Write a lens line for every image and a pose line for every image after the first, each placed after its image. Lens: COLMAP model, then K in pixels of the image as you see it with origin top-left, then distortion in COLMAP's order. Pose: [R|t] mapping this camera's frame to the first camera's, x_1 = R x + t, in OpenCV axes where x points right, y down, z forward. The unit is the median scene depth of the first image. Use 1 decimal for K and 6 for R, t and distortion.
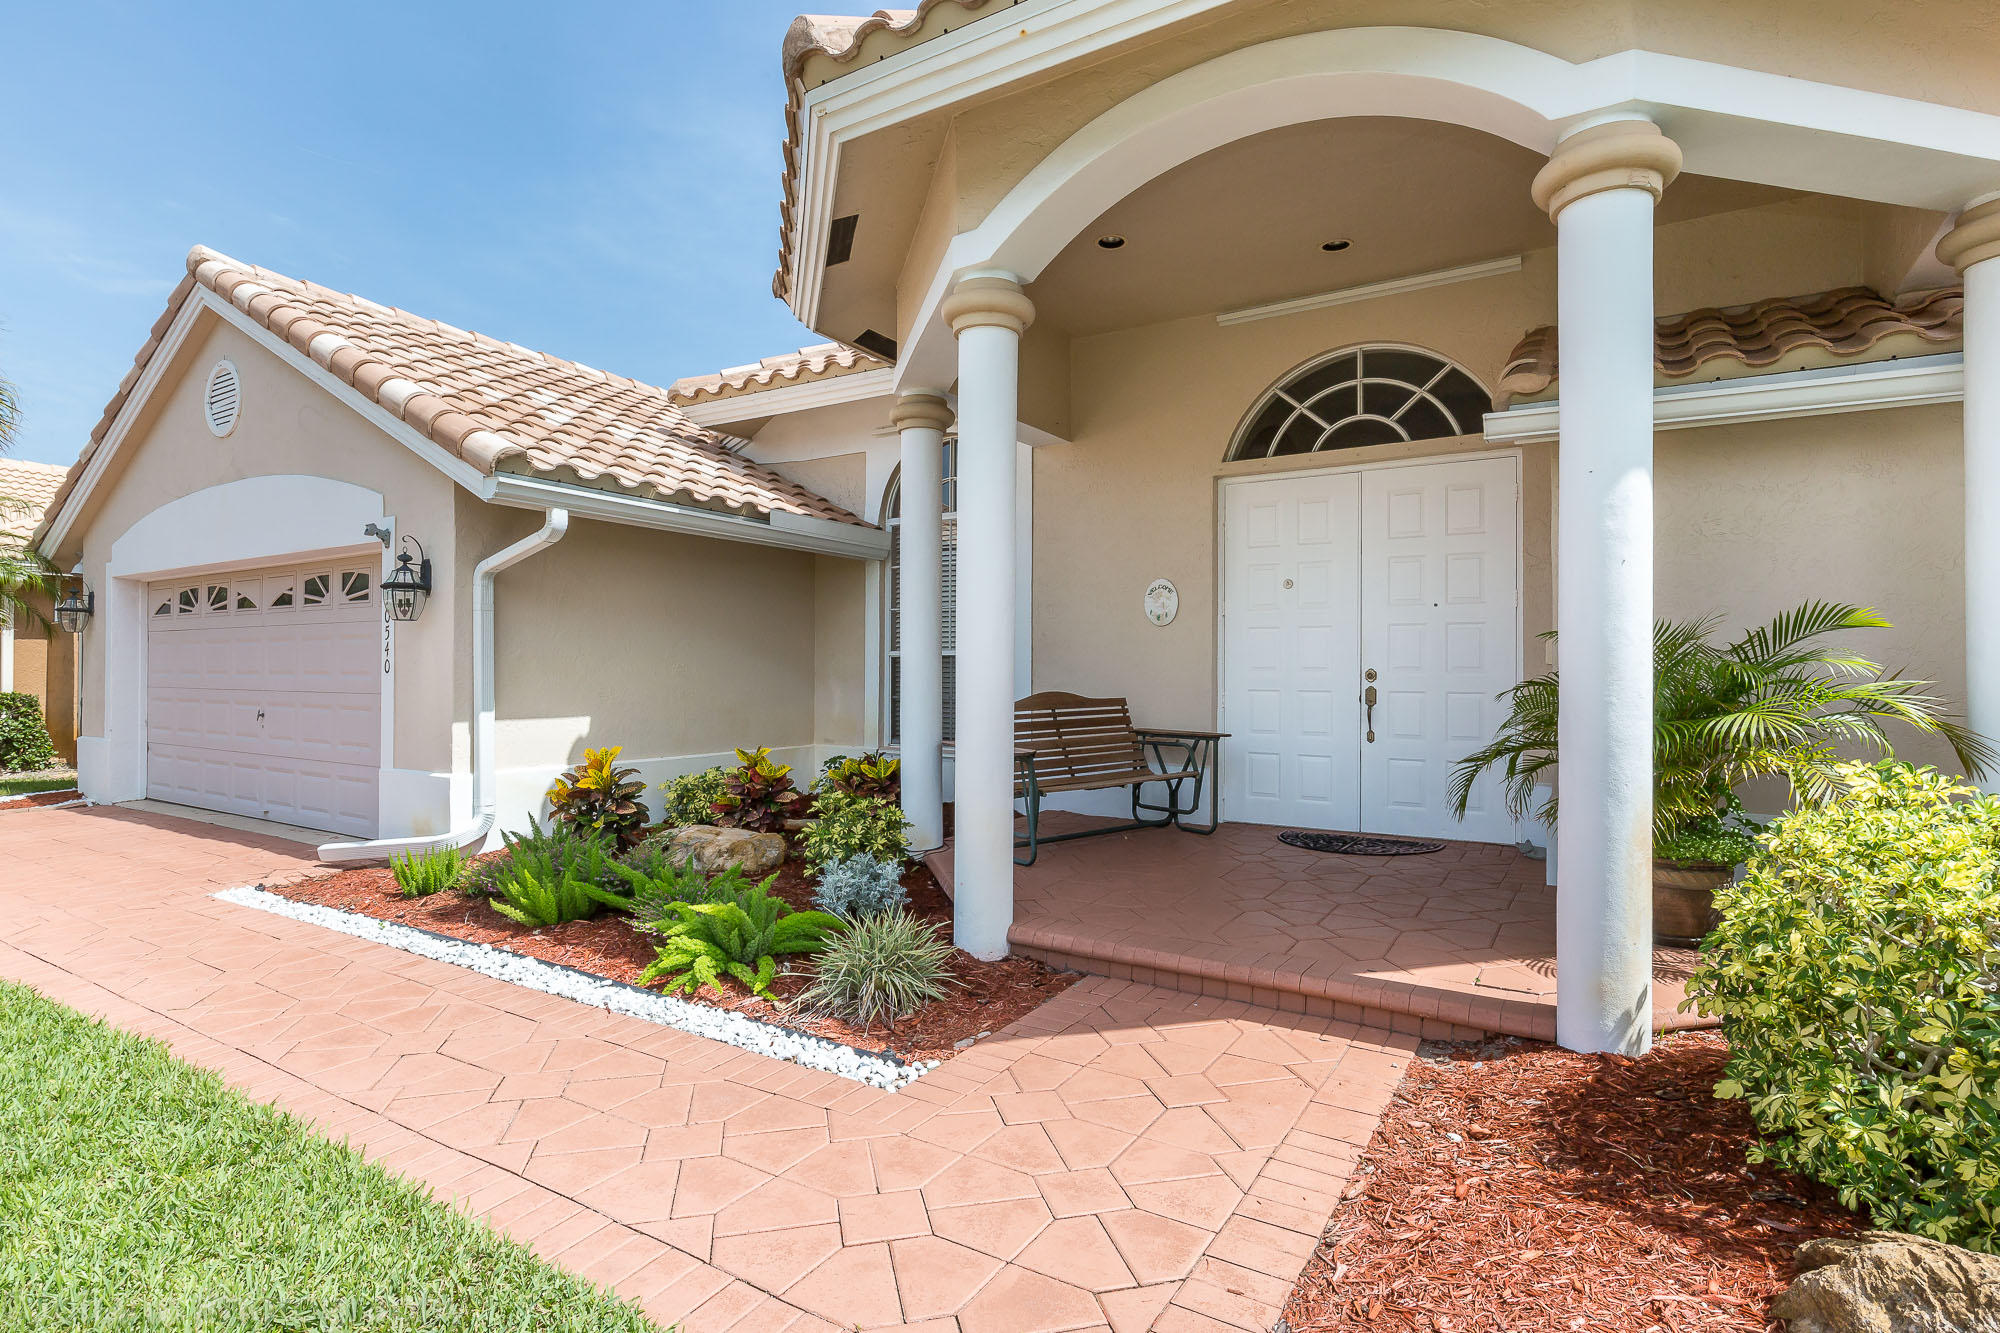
lens RADIAL K [[975.9, 0, 996.0], [0, 975.9, 675.8], [0, 0, 1]] dist [0.001390, -0.000191]
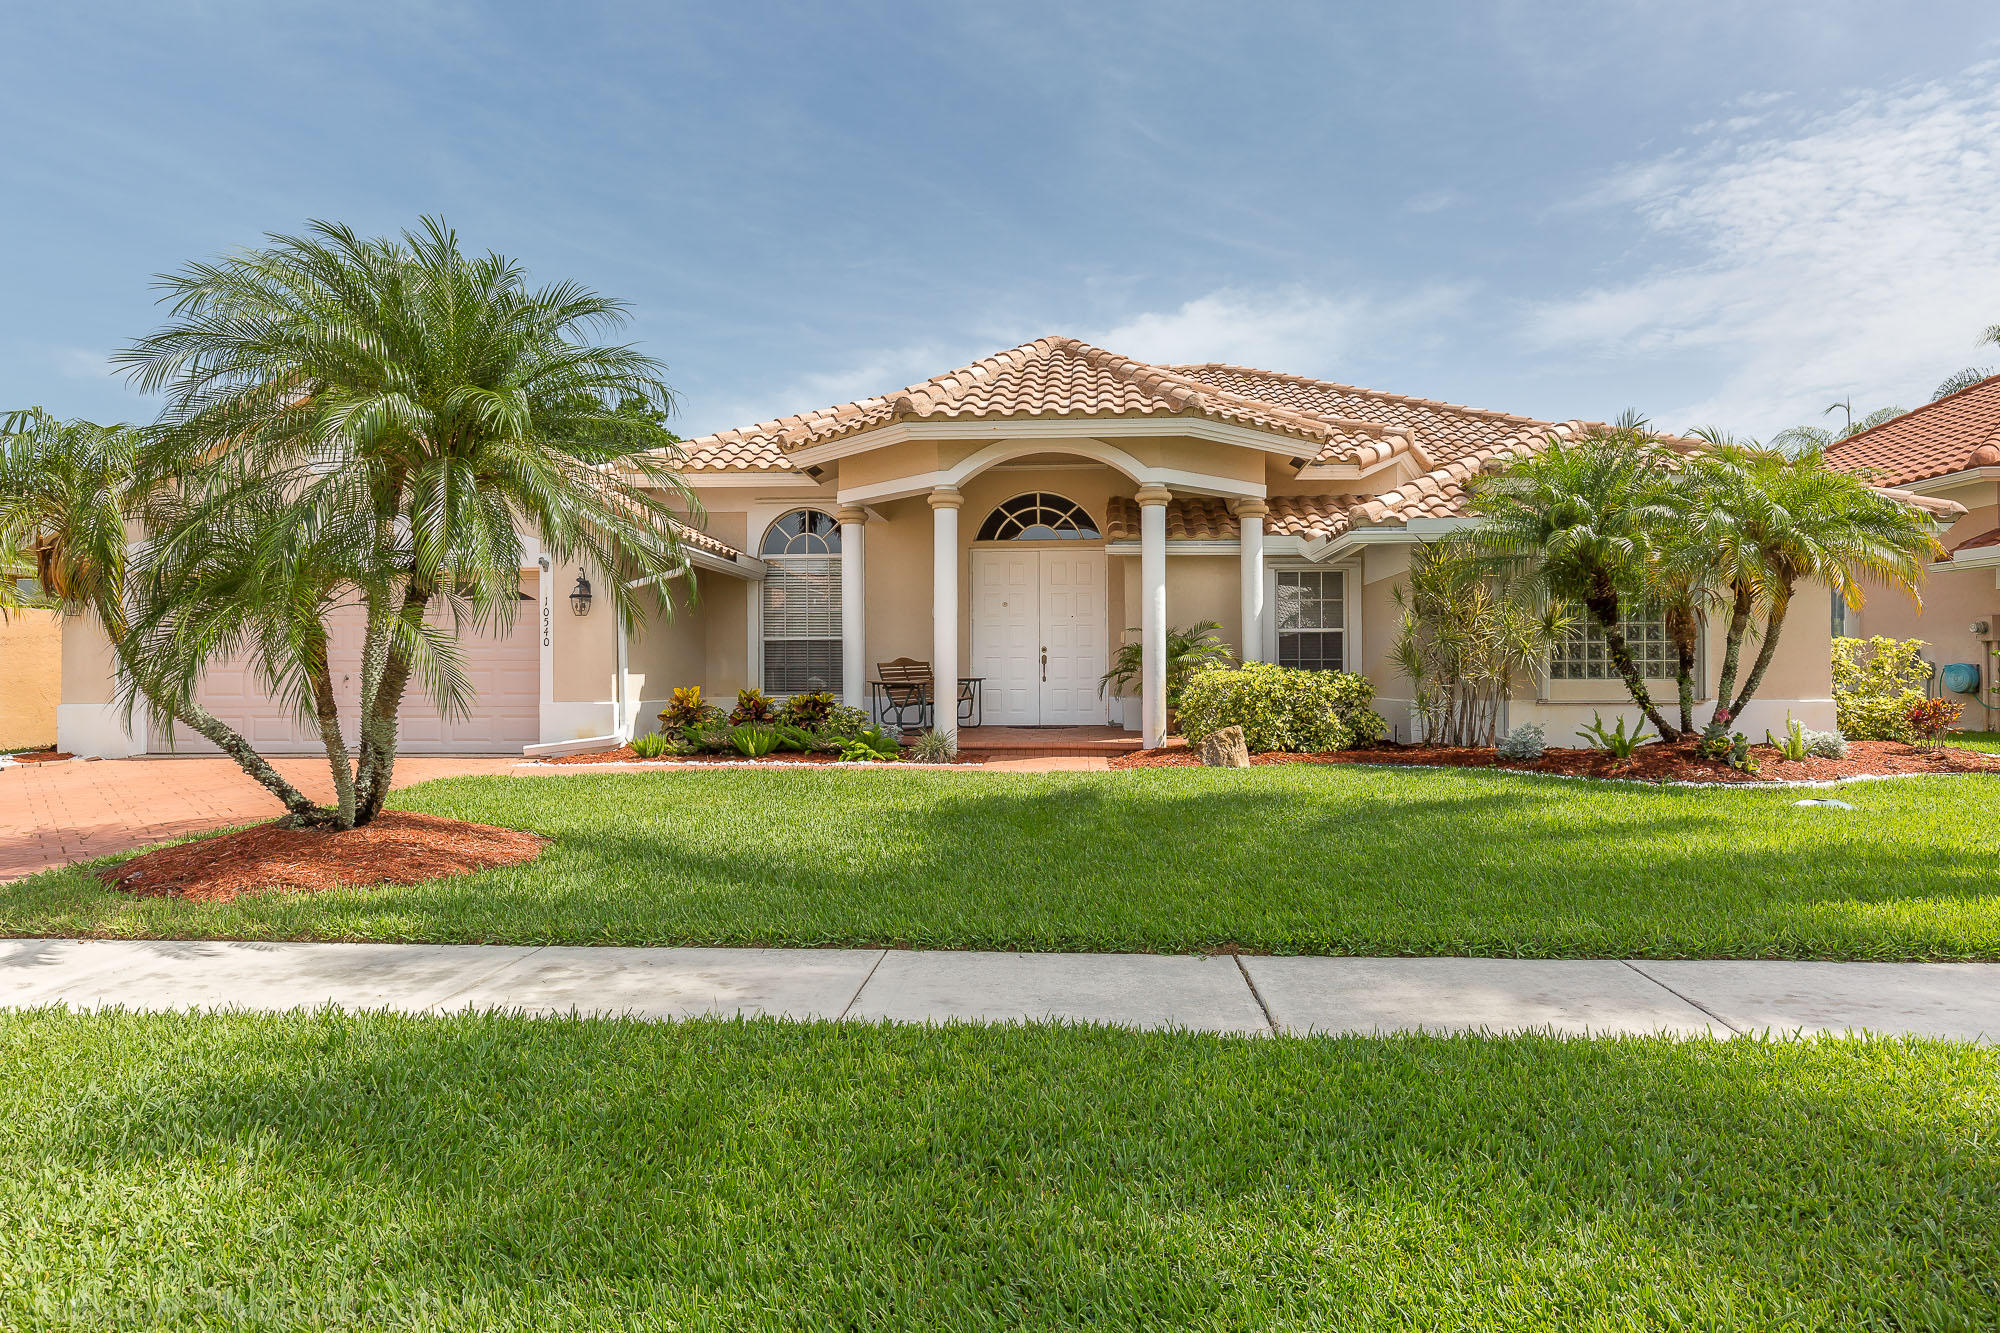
lens RADIAL K [[1147.3, 0, 1000.0], [0, 1147.3, 666.5], [0, 0, 1]] dist [-0.000119, -0.000011]
pose [[0.883110, -0.000258, 0.469166, -1.147792], [0.005715, 0.999932, -0.010207, 0.082001], [-0.469132, 0.011695, 0.883051, -1.513338]]
